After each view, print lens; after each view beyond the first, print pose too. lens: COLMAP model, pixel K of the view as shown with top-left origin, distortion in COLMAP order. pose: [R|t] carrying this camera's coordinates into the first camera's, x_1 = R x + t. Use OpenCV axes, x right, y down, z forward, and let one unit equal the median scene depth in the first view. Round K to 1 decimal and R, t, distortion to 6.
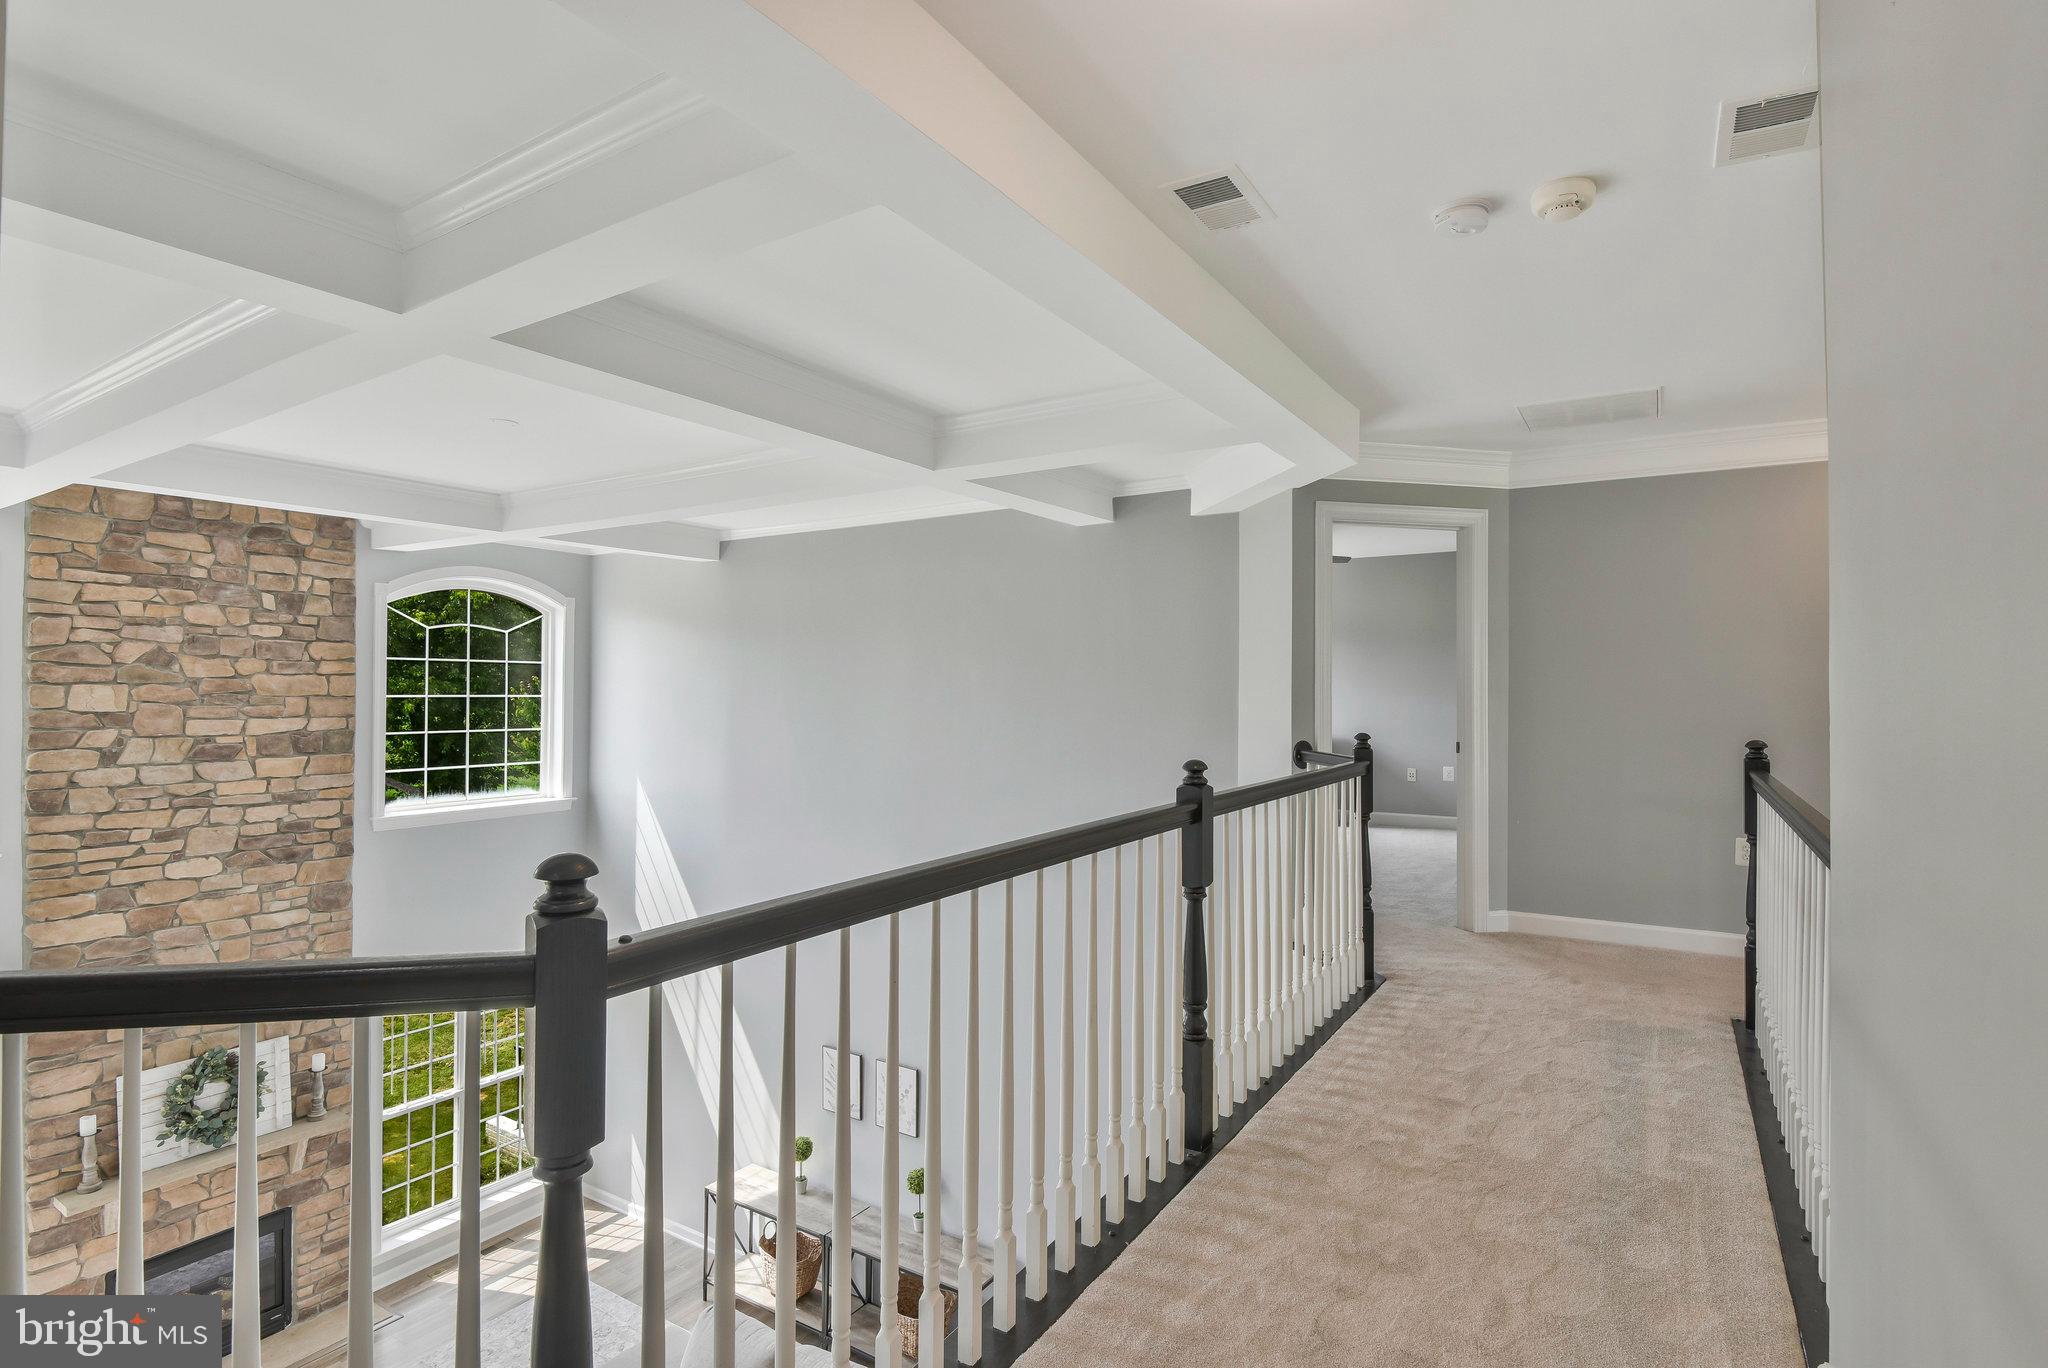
lens RADIAL K [[1009.9, 0, 1023.1], [0, 1009.9, 679.0], [0, 0, 1]] dist [-0.015961, -0.001785]
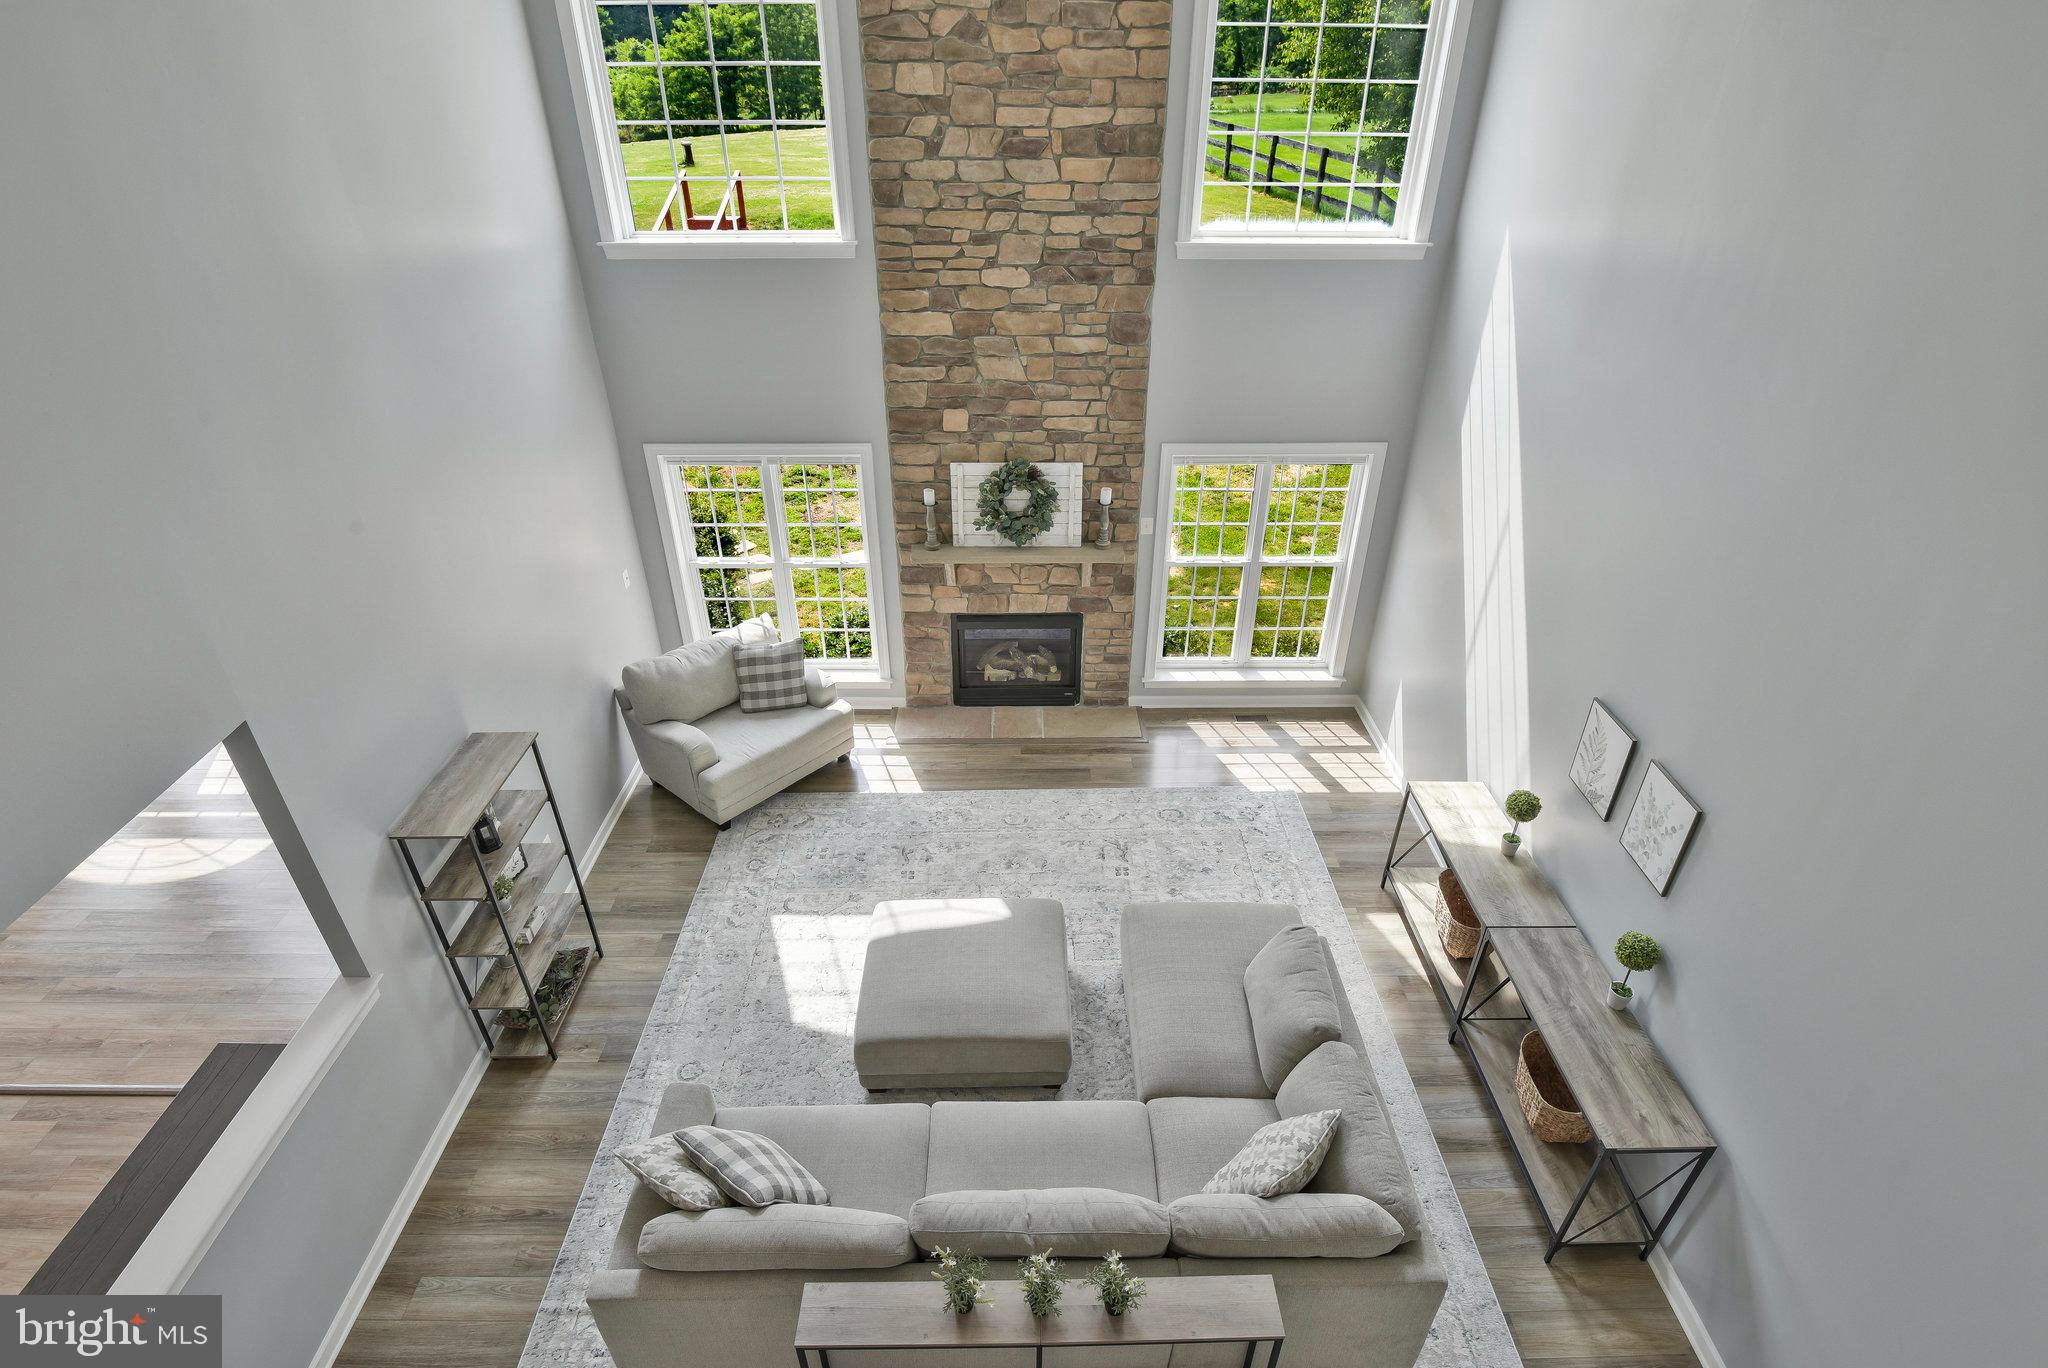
lens RADIAL K [[1009.9, 0, 1026.7], [0, 1009.9, 680.3], [0, 0, 1]] dist [-0.015961, -0.001785]
pose [[0.544555, 0.431016, -0.719503, 0.073426], [0.006384, 0.855699, 0.517435, 0.014277], [0.838701, -0.286366, 0.463223, 0.435105]]
